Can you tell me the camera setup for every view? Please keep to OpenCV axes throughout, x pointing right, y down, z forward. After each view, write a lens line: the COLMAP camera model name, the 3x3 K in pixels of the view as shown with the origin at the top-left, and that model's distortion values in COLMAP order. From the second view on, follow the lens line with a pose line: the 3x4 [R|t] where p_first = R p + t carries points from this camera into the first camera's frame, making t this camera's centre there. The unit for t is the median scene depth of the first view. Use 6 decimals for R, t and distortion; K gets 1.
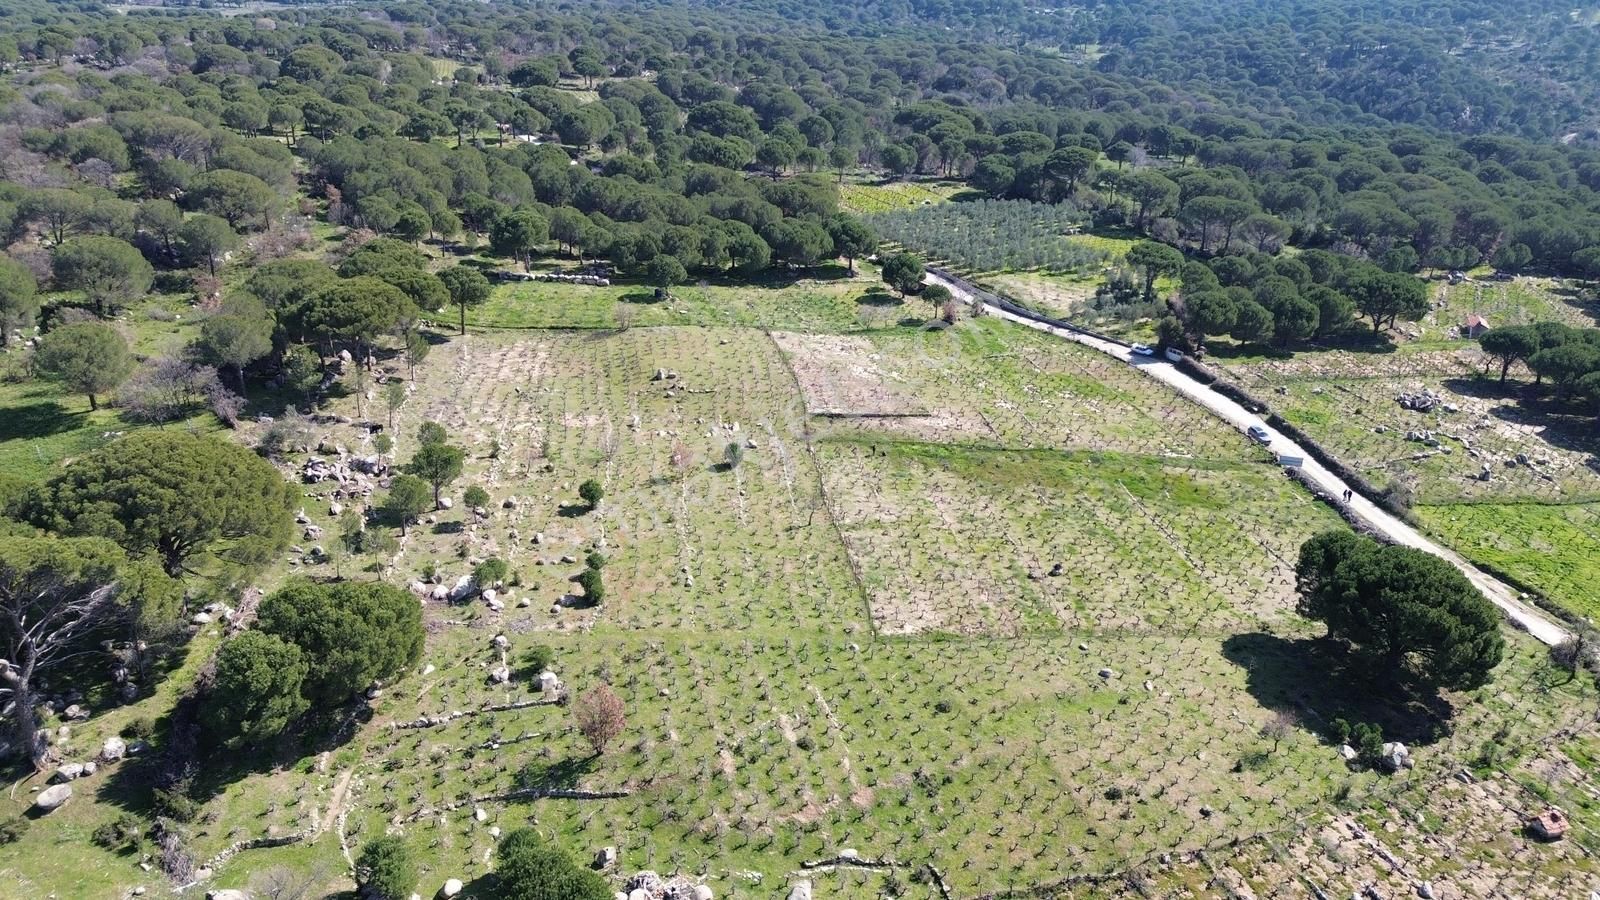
lens RADIAL K [[1136.2, 0, 793.6], [0, 1136.2, 448.2], [0, 0, 1]] dist [0.082651, -0.077765]
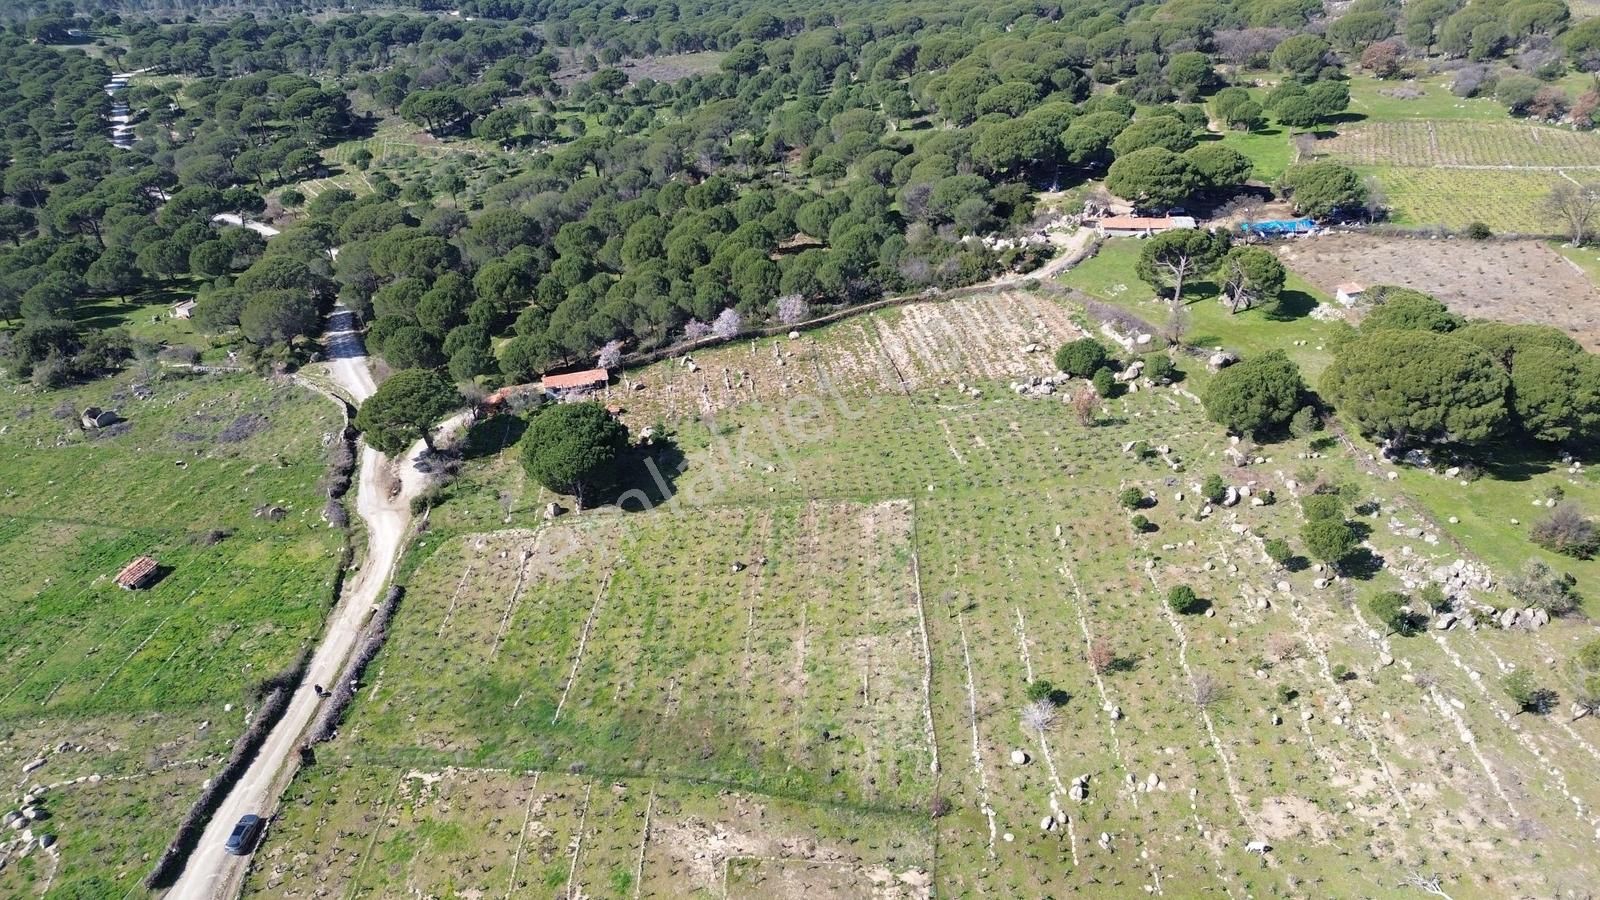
lens RADIAL K [[1136.2, 0, 799.0], [0, 1136.2, 446.1], [0, 0, 1]] dist [0.082651, -0.077765]
pose [[-0.986761, -0.058379, 0.151307, 0.004964], [0.085326, 0.606523, 0.790474, -1.278564], [-0.137918, 0.792920, -0.593512, 2.329137]]
